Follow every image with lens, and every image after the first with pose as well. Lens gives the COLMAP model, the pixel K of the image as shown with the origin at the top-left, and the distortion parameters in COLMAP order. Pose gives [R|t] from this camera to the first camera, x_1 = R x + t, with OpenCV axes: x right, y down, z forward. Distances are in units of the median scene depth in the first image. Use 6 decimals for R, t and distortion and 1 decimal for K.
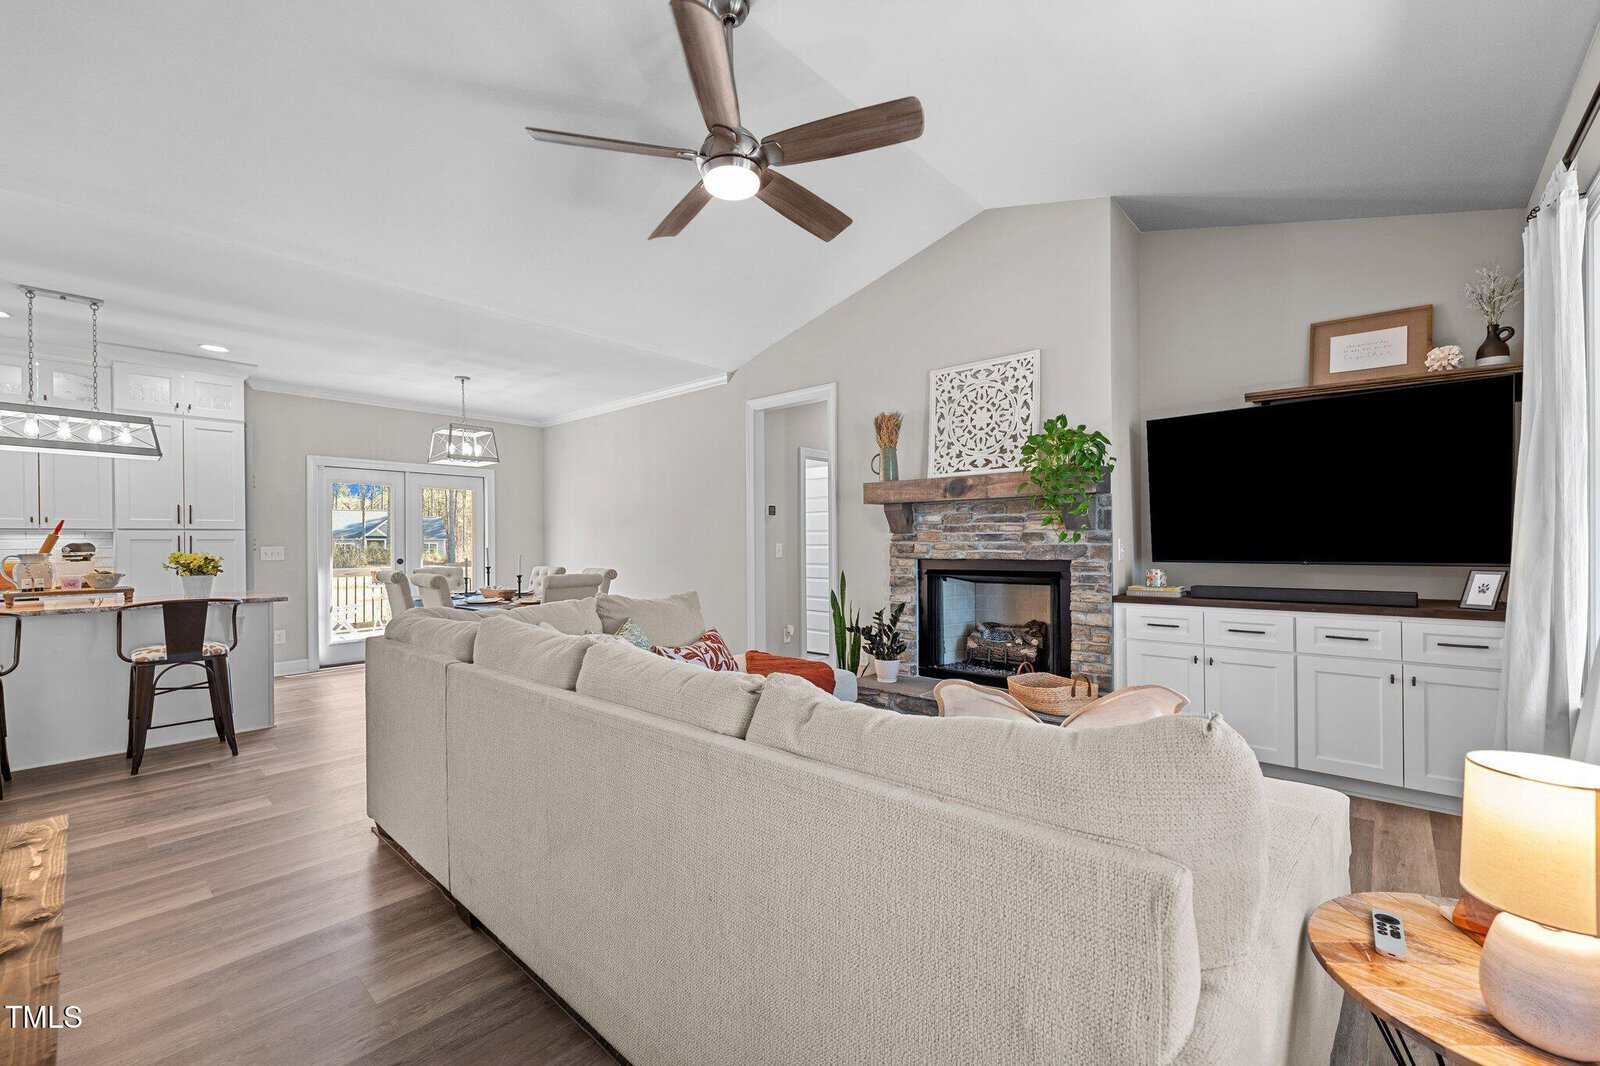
lens RADIAL K [[657.4, 0, 799.7], [0, 657.4, 539.4], [0, 0, 1]] dist [0.001635, 0.000173]
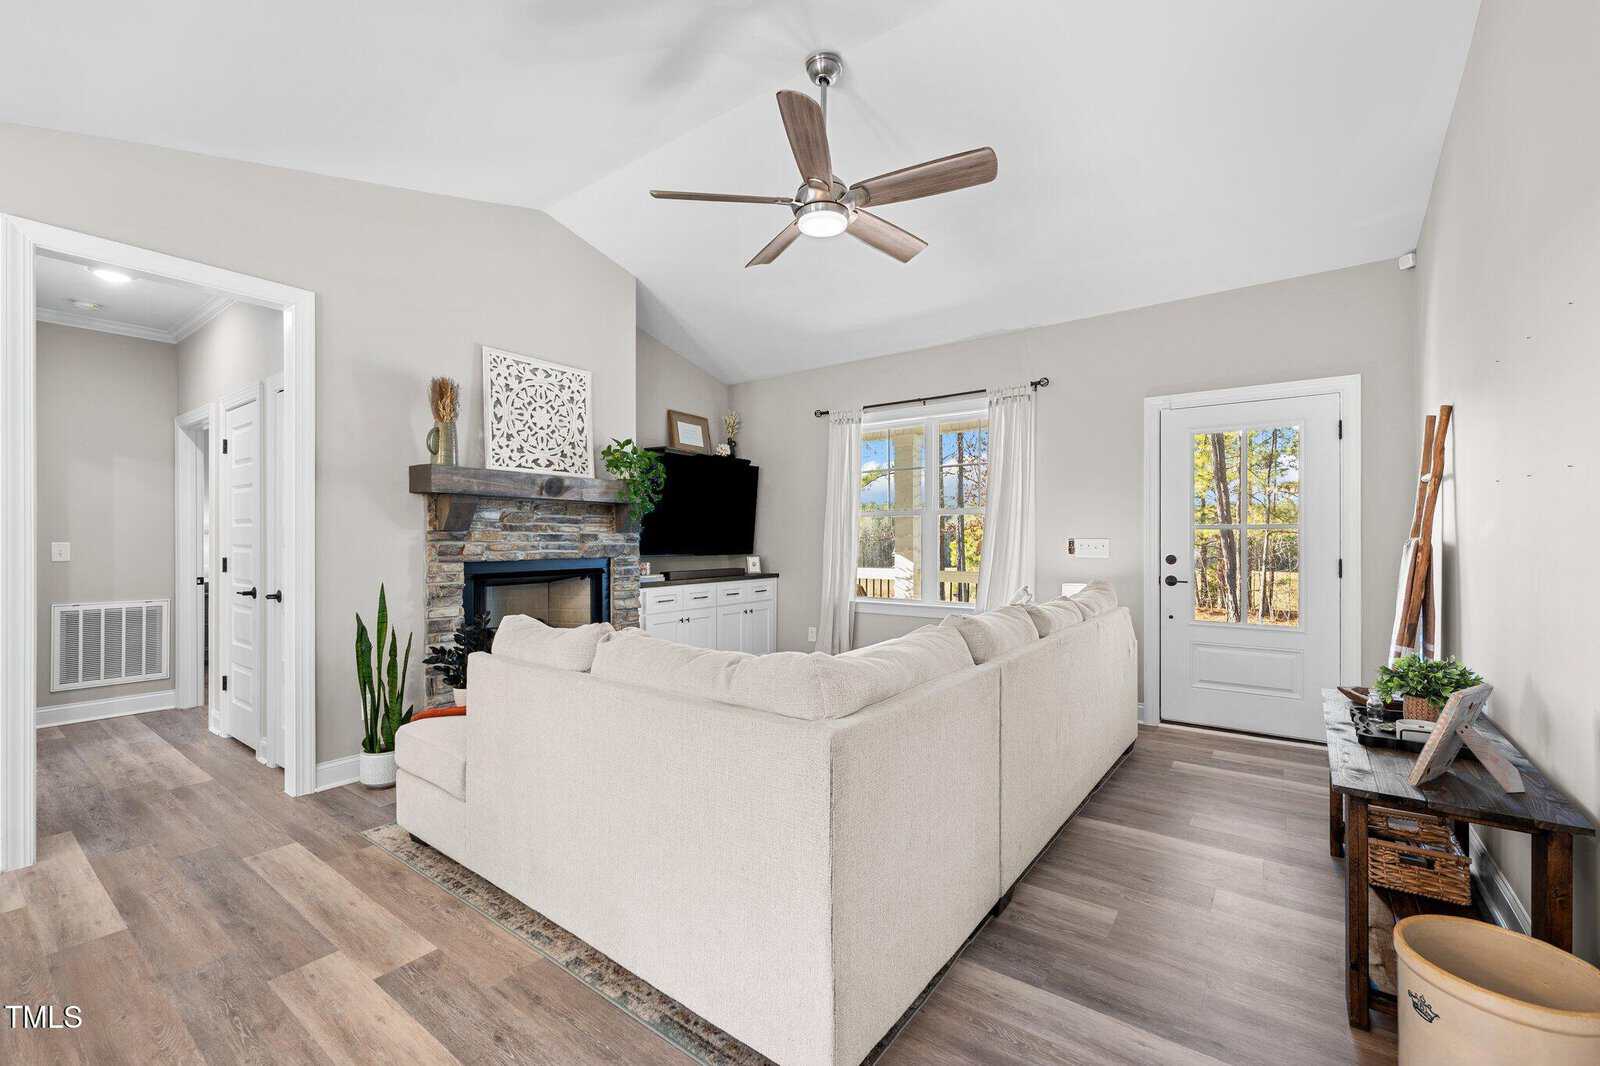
lens RADIAL K [[657.4, 0, 799.7], [0, 657.4, 539.4], [0, 0, 1]] dist [0.001635, 0.000173]
pose [[-0.089481, 0.005526, 0.995973, -0.751575], [-0.004894, 0.999970, -0.005988, 0.003832], [-0.995977, -0.005411, -0.089451, 0.703206]]
